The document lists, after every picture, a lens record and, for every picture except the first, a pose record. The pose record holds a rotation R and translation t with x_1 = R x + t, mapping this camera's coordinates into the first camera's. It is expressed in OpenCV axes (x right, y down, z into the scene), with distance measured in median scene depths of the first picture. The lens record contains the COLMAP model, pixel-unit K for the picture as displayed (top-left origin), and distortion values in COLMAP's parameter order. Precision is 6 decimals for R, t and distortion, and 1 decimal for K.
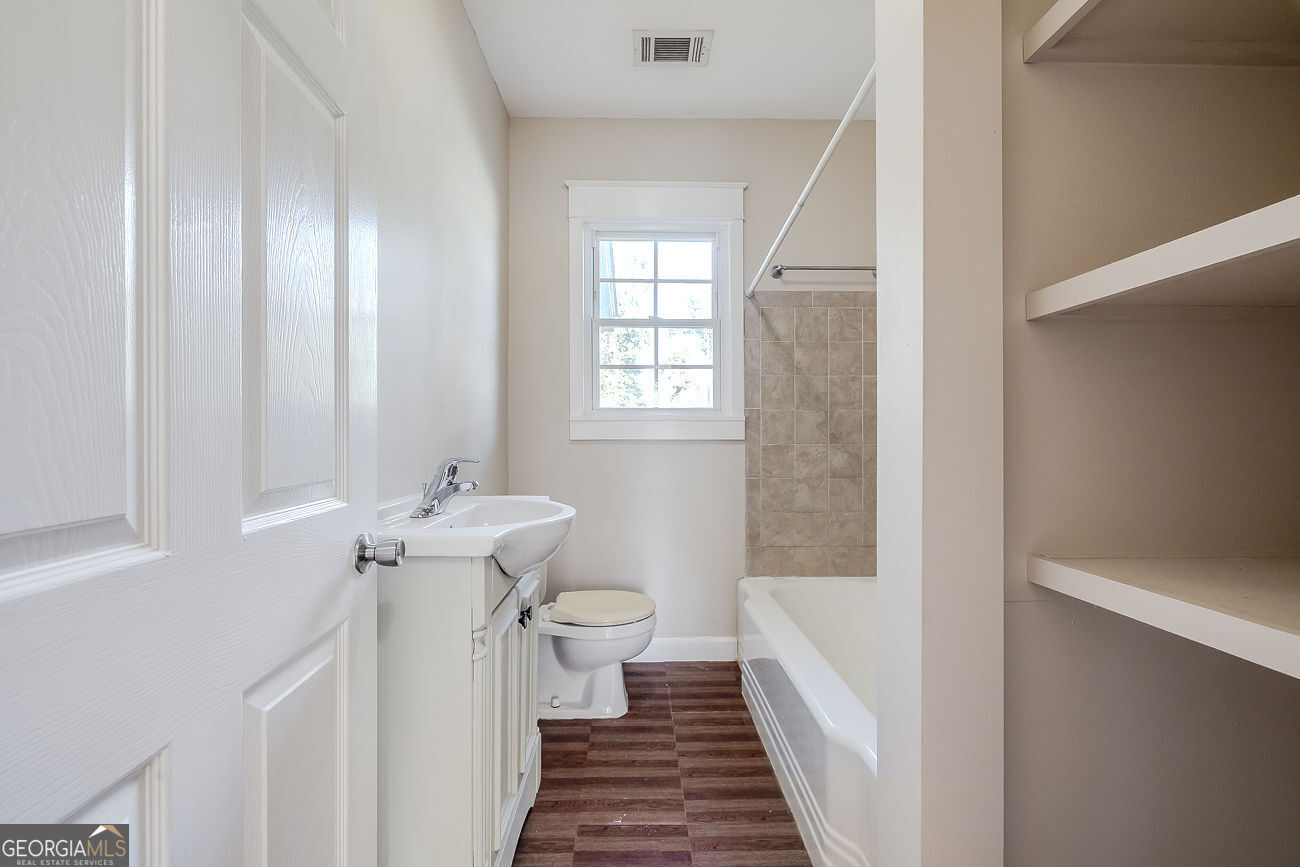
lens RADIAL K [[555.2, 0, 648.8], [0, 555.2, 436.3], [0, 0, 1]] dist [-0.001108, -0.000131]
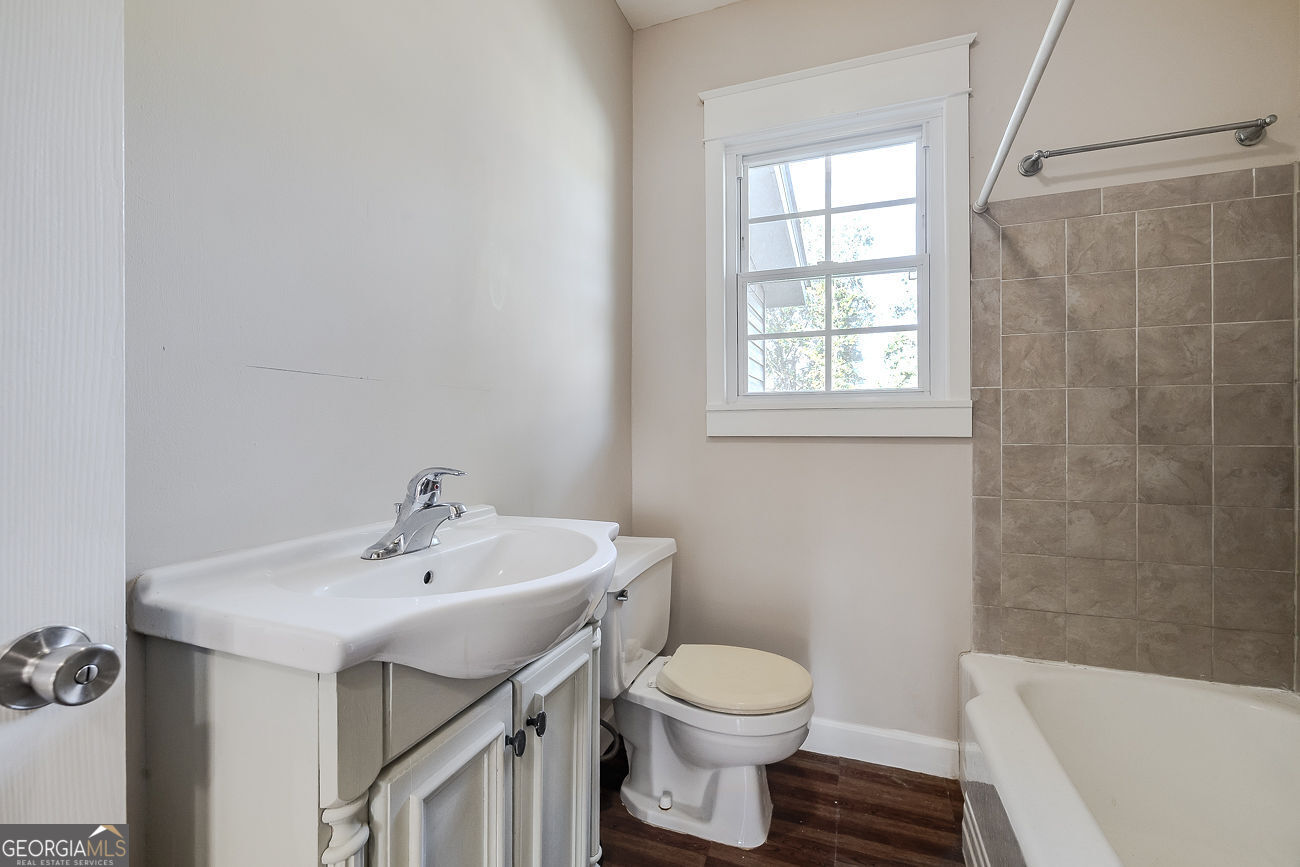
lens RADIAL K [[555.2, 0, 647.7], [0, 555.2, 429.2], [0, 0, 1]] dist [-0.001108, -0.000131]
pose [[0.925733, -0.000772, -0.378176, 0.068697], [0.001047, 0.999999, 0.000520, -0.003375], [0.378176, -0.000877, 0.925733, 0.266227]]
